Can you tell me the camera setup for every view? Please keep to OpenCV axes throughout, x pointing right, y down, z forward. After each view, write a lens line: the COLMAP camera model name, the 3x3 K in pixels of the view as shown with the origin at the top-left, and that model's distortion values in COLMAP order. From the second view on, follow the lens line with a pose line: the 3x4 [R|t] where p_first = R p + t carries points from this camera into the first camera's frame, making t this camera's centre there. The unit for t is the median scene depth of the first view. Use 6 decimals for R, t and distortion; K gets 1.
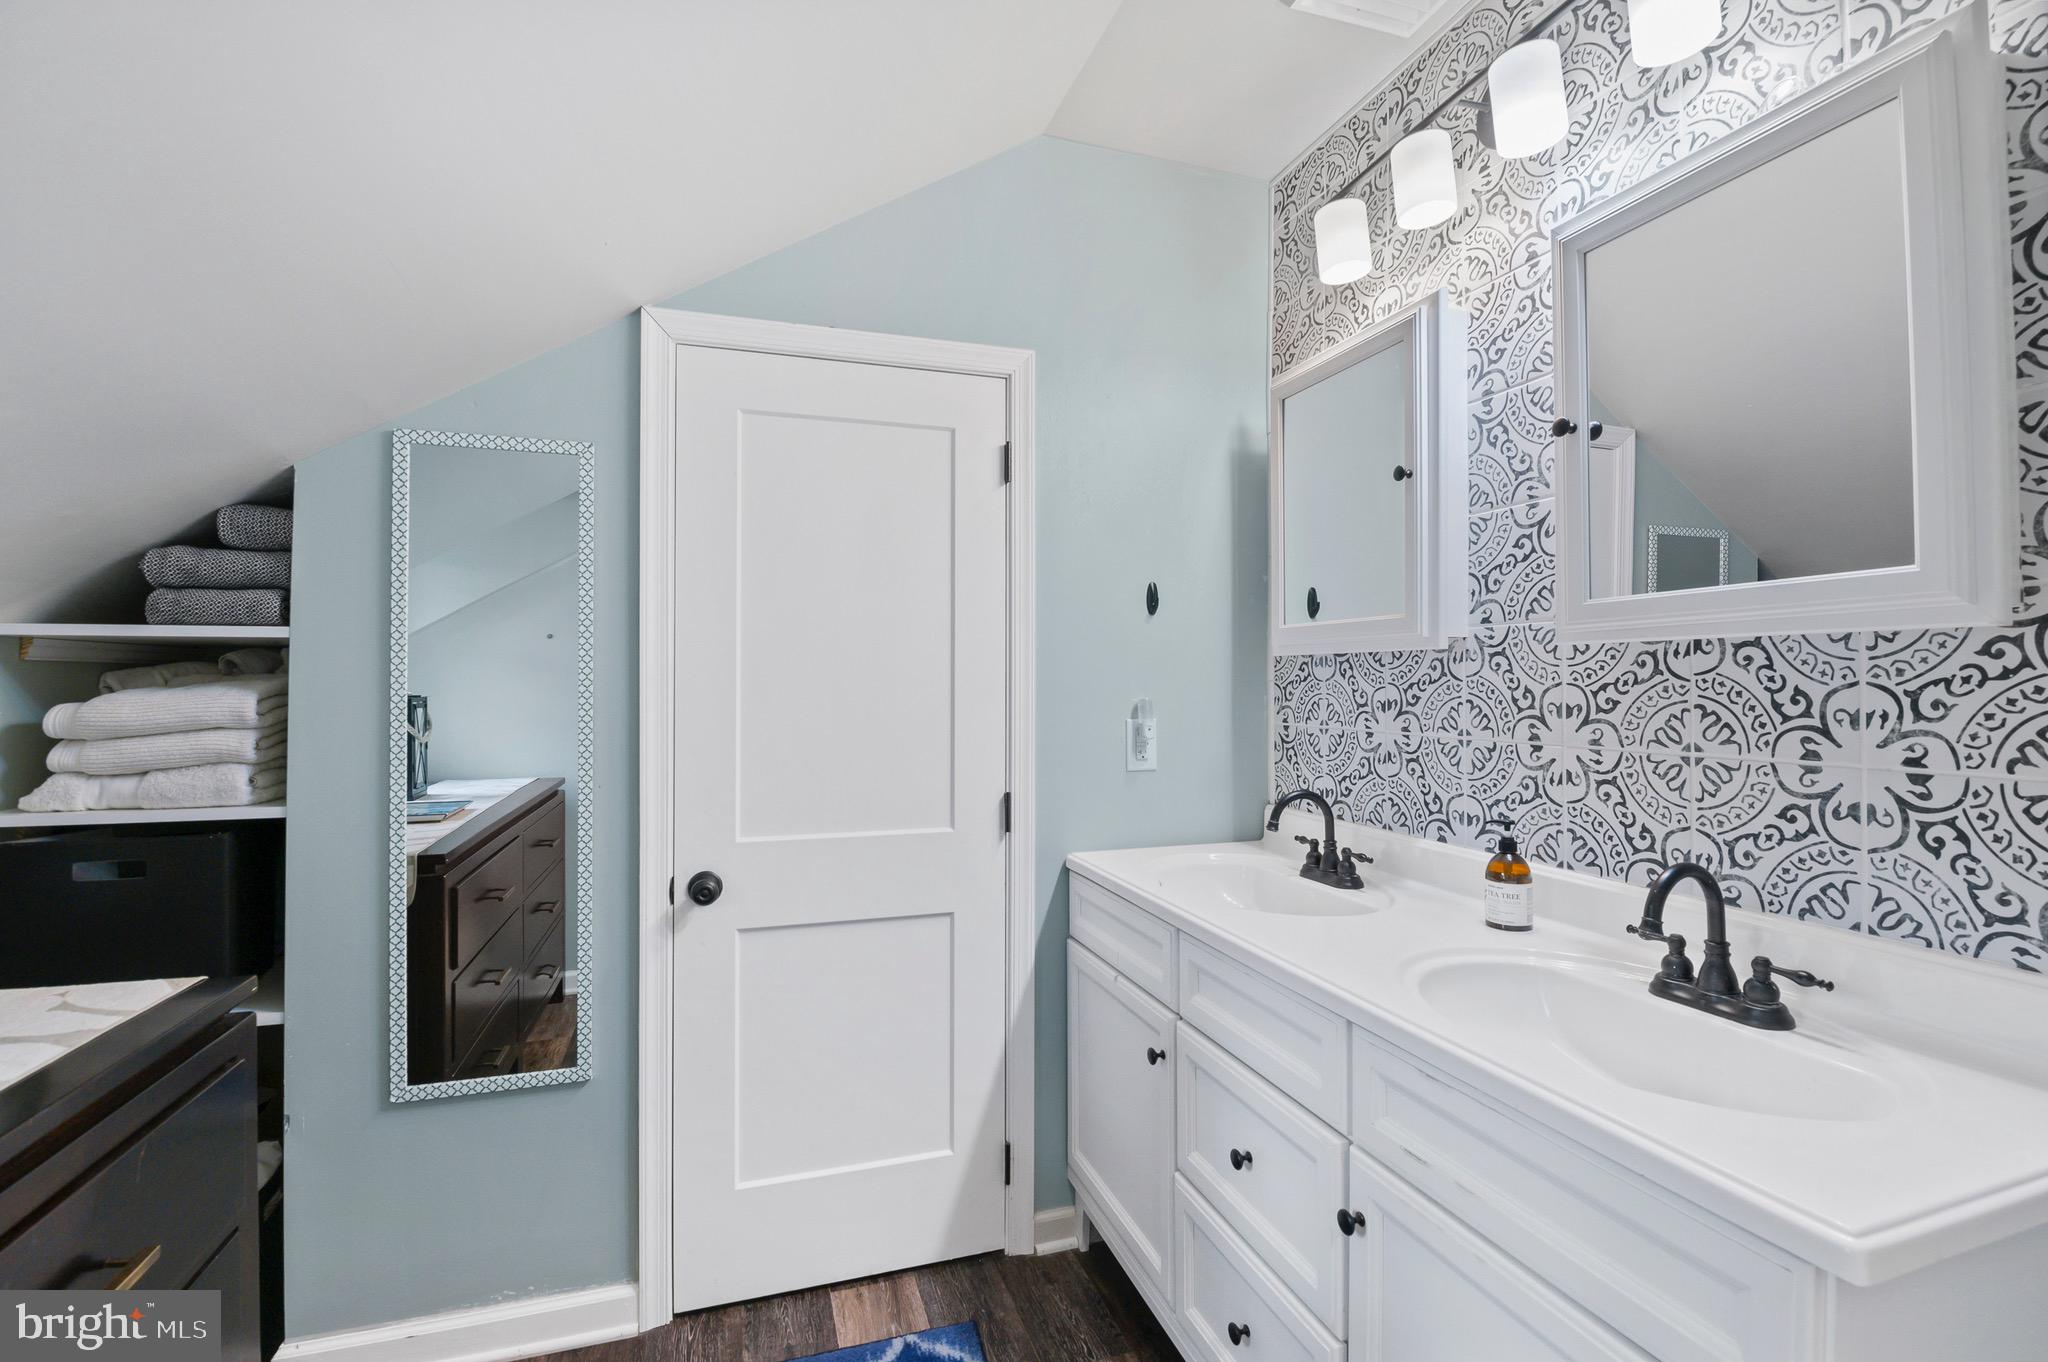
lens RADIAL K [[896.7, 0, 1021.1], [0, 896.7, 674.9], [0, 0, 1]] dist [-0.008249, -0.004766]
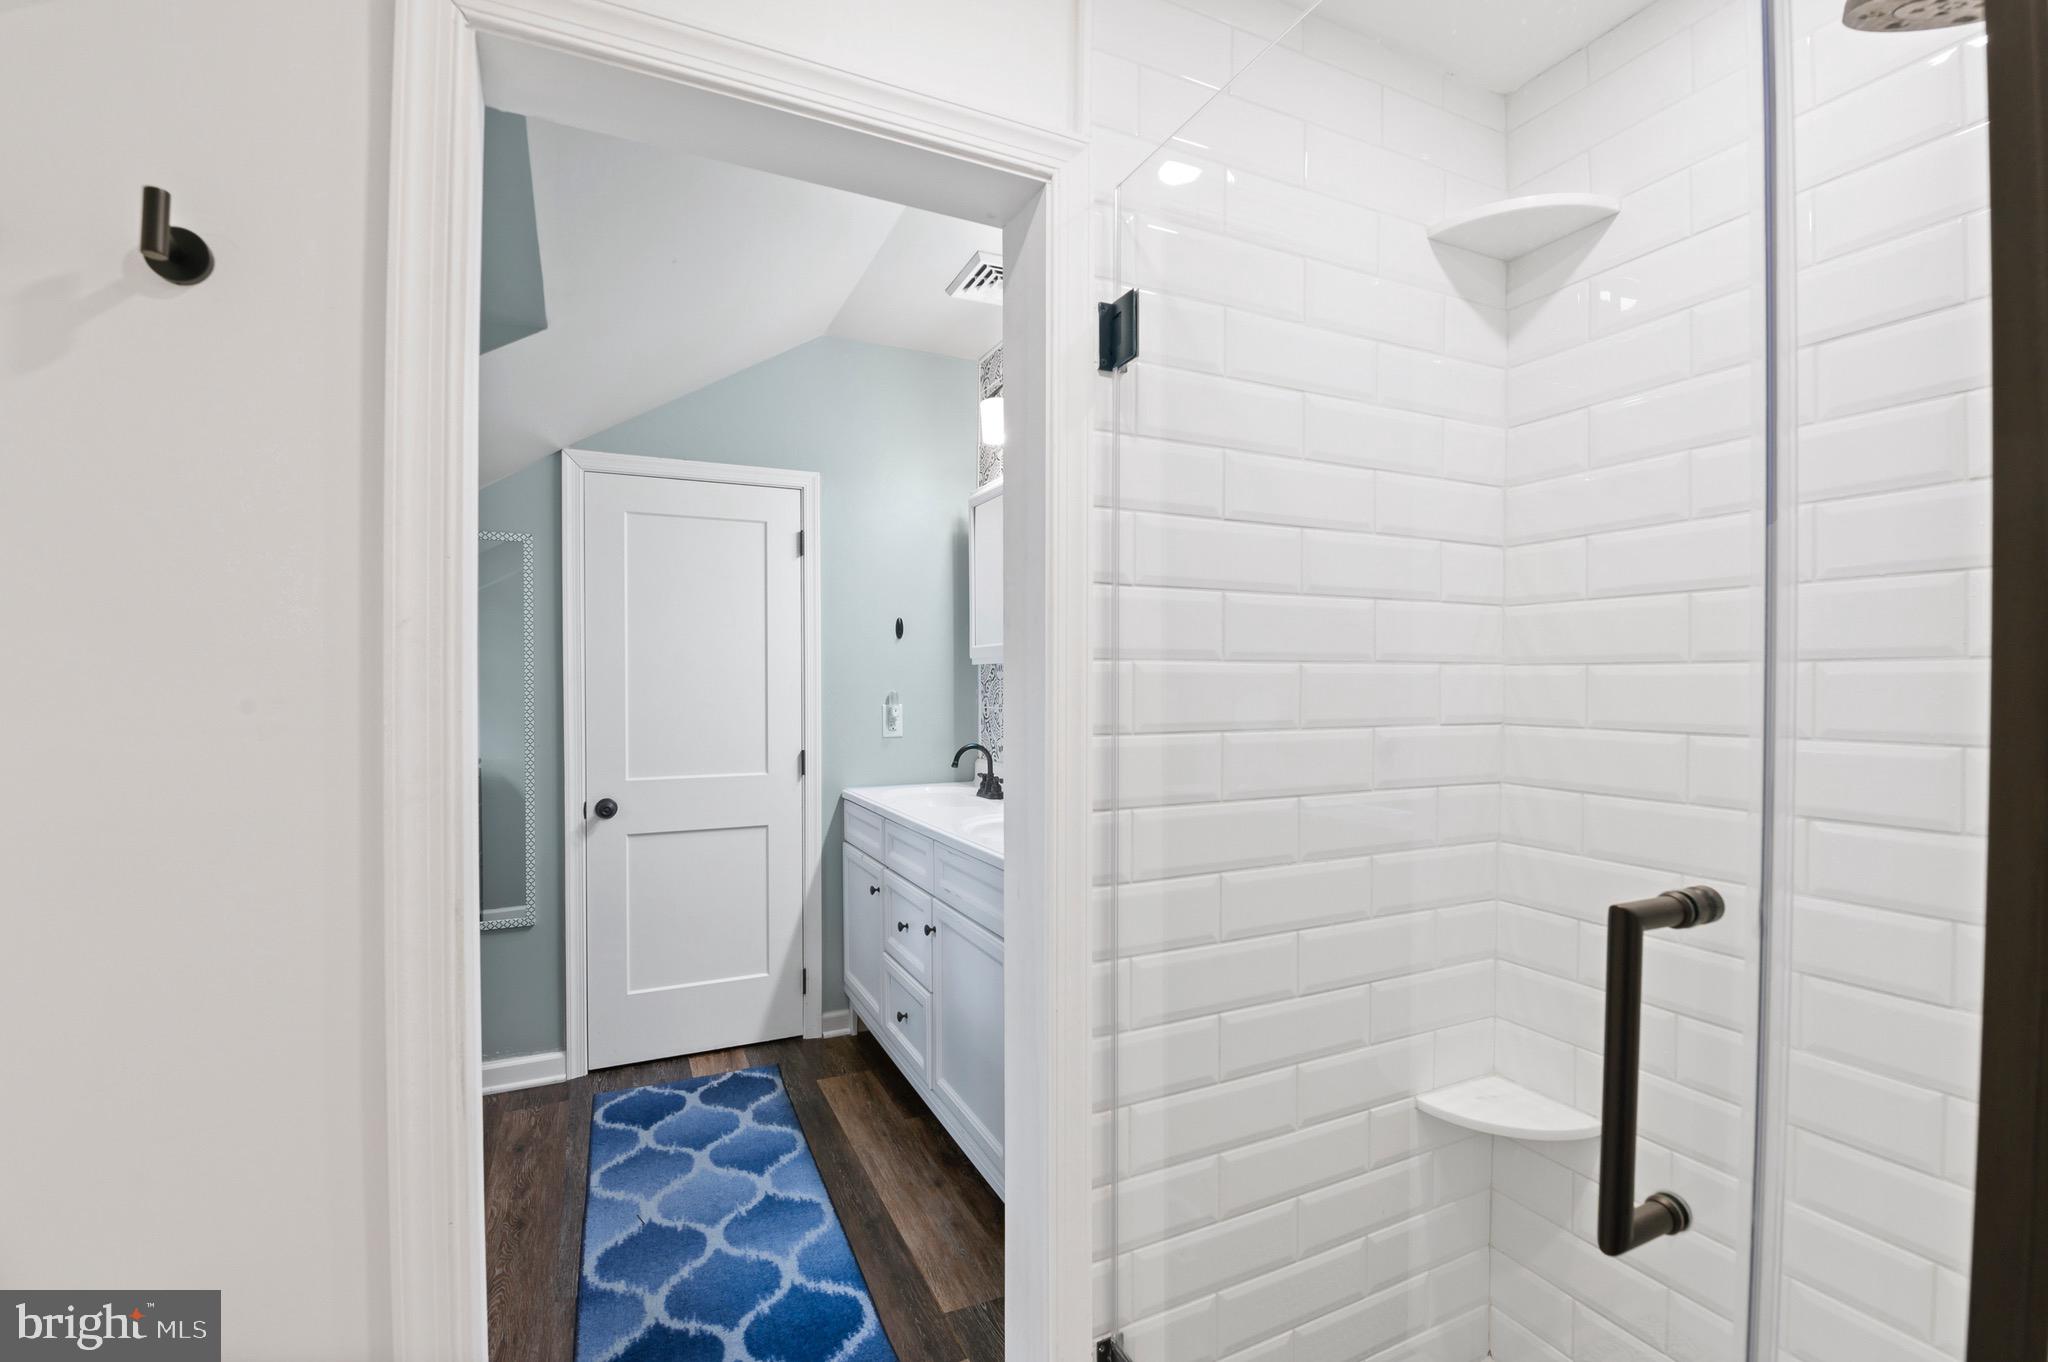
lens RADIAL K [[896.7, 0, 1024.7], [0, 896.7, 693.3], [0, 0, 1]] dist [-0.008249, -0.004766]
pose [[0.992541, -0.003870, 0.121853, 0.184539], [0.001931, 0.999870, 0.016026, 0.004835], [-0.121900, -0.015672, 0.992419, -0.636517]]
